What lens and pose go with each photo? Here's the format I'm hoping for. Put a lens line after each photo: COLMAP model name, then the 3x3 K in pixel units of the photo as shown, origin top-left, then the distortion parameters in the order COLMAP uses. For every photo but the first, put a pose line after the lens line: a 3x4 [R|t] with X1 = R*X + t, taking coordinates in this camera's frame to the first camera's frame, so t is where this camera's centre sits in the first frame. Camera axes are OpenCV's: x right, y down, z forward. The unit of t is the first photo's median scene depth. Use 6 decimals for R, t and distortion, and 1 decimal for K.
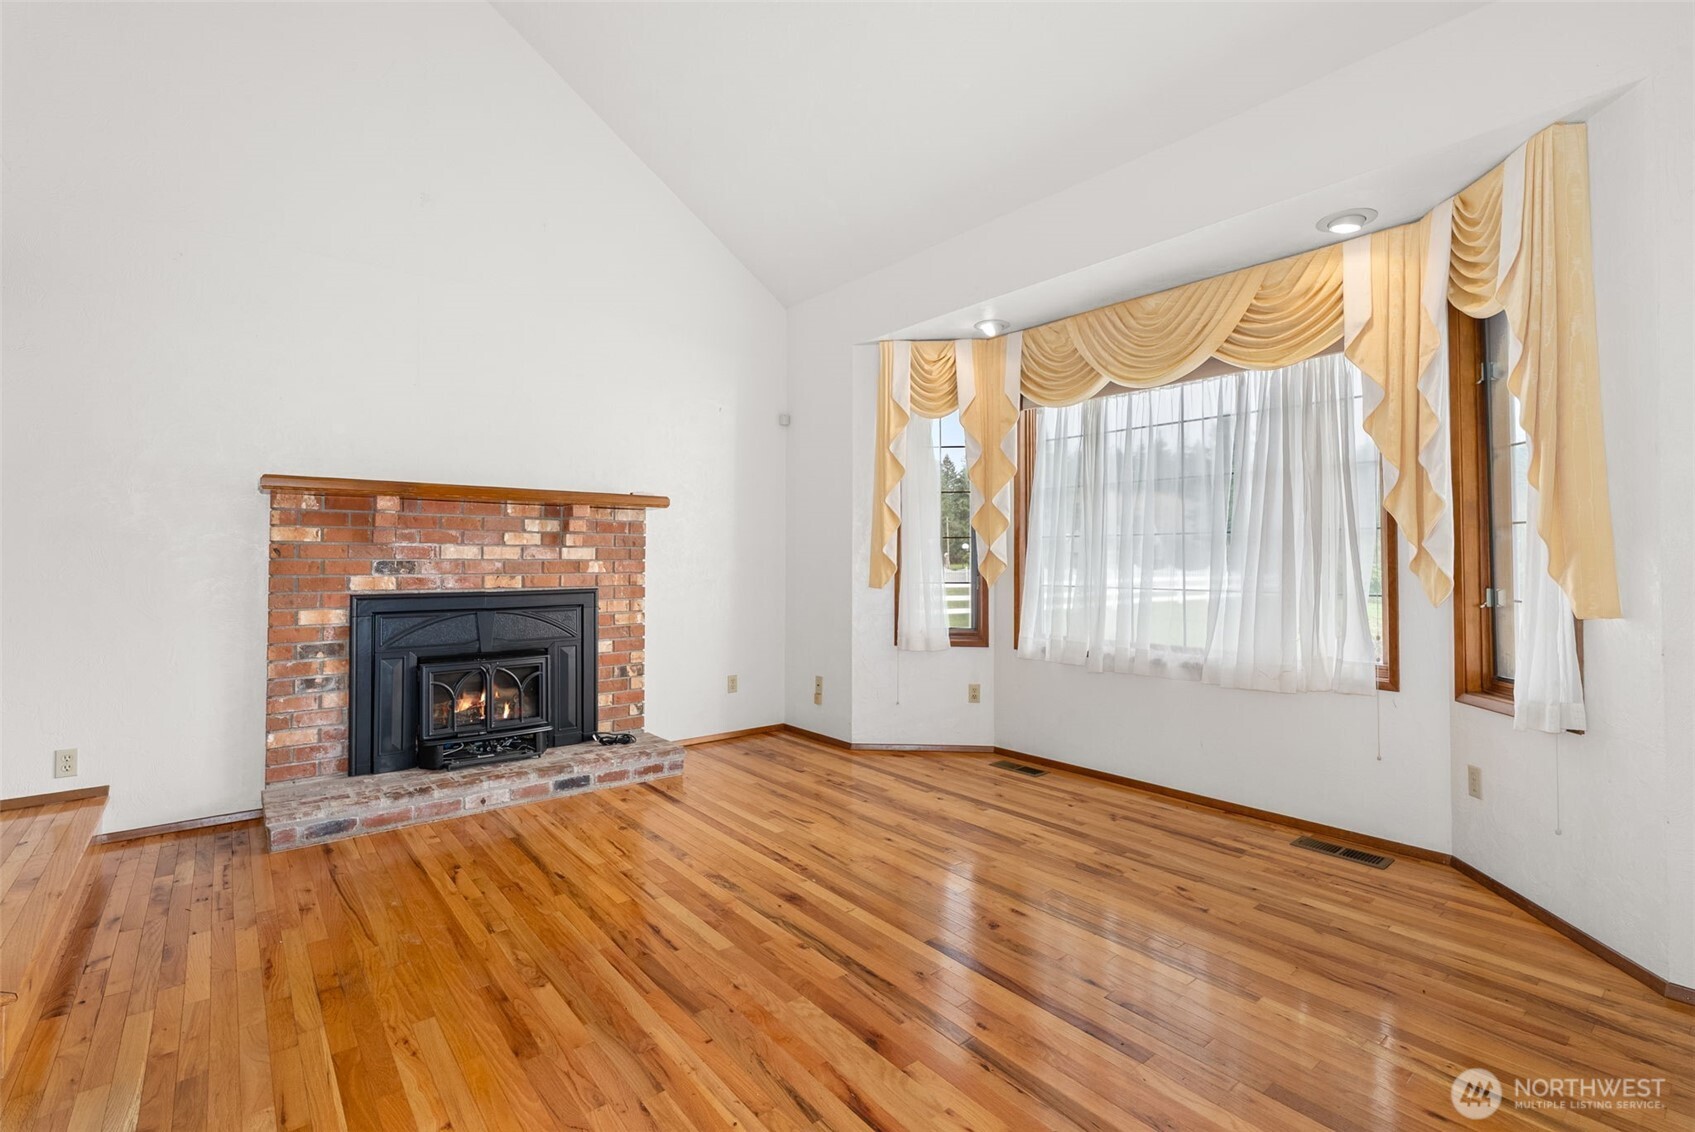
lens RADIAL K [[777.4, 0, 835.0], [0, 777.4, 560.8], [0, 0, 1]] dist [-0.005271, 0.002226]
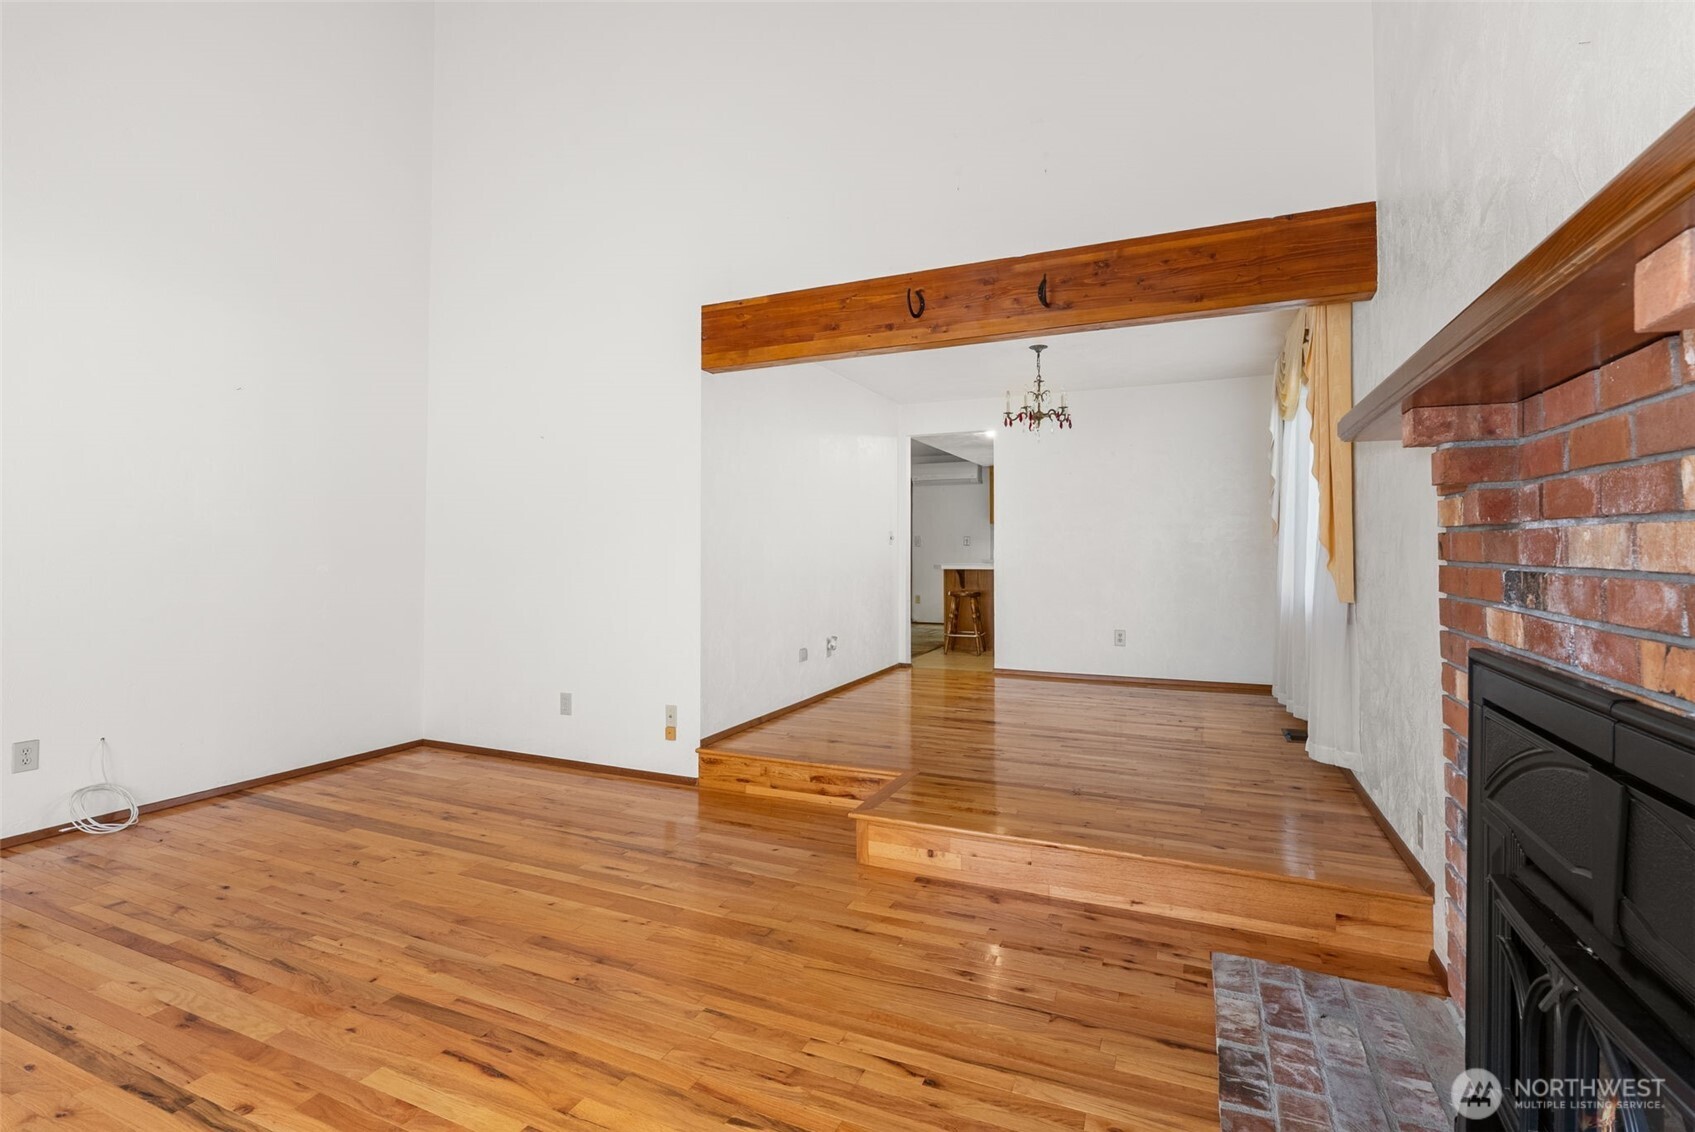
lens RADIAL K [[777.4, 0, 848.4], [0, 777.4, 550.5], [0, 0, 1]] dist [-0.005271, 0.002226]
pose [[-0.880148, -0.002813, -0.474691, -0.112600], [-0.003912, 0.999991, 0.001327, -0.008647], [0.474683, 0.003025, -0.880151, 1.124512]]
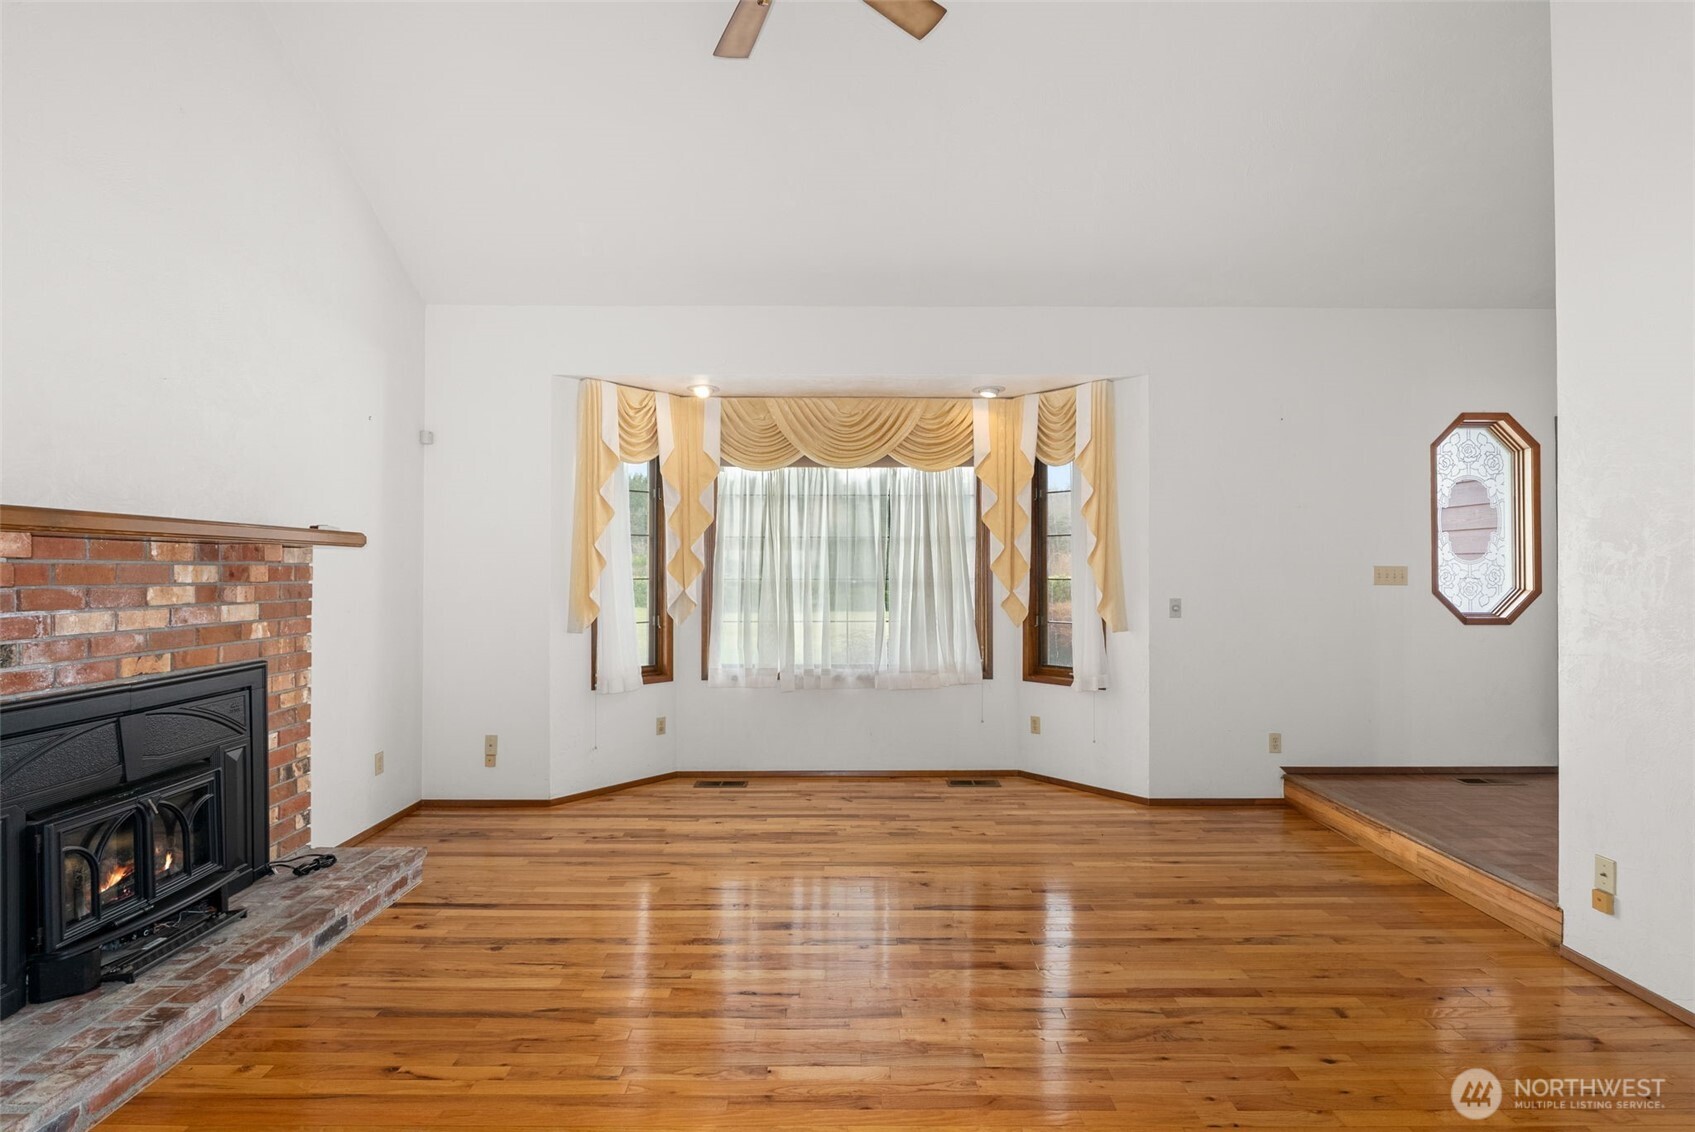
lens RADIAL K [[777.4, 0, 841.8], [0, 777.4, 591.4], [0, 0, 1]] dist [-0.005271, 0.002226]
pose [[0.621403, -0.023913, 0.783126, -0.589467], [0.002852, 0.999597, 0.028259, -0.050648], [-0.783486, -0.015326, 0.621221, 0.175689]]
